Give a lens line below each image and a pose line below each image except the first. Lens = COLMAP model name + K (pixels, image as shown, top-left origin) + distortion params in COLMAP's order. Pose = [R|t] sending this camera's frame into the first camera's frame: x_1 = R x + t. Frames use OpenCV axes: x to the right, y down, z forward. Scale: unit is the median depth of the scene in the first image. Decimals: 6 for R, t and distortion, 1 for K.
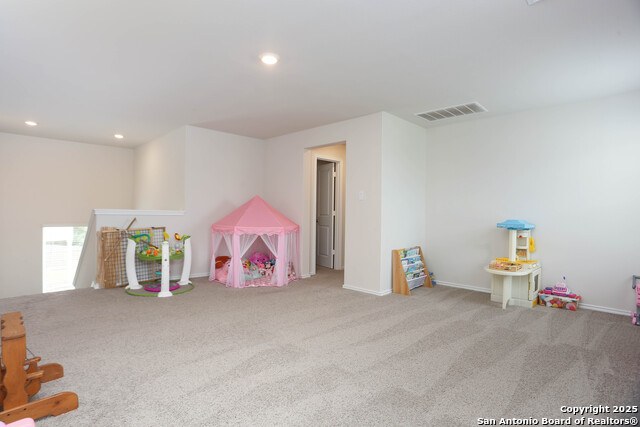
lens RADIAL K [[313.4, 0, 320.7], [0, 313.4, 213.8], [0, 0, 1]] dist [-0.044880, 0.000915]
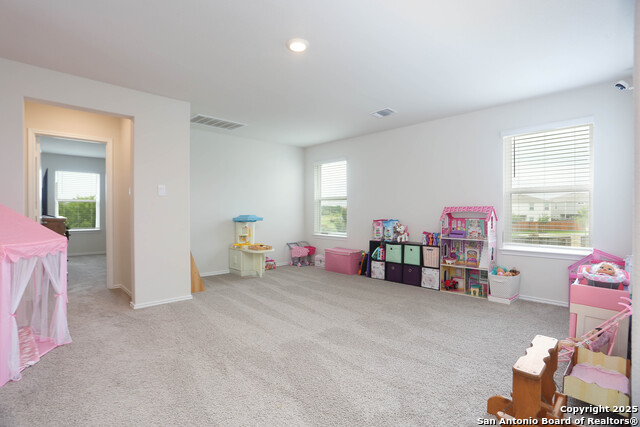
lens RADIAL K [[313.4, 0, 320.7], [0, 313.4, 213.8], [0, 0, 1]] dist [-0.044880, 0.000915]
pose [[0.043623, -0.022294, 0.998799, -0.747748], [-0.003004, 0.999744, 0.022447, -0.017985], [-0.999044, -0.003979, 0.043545, 0.583577]]
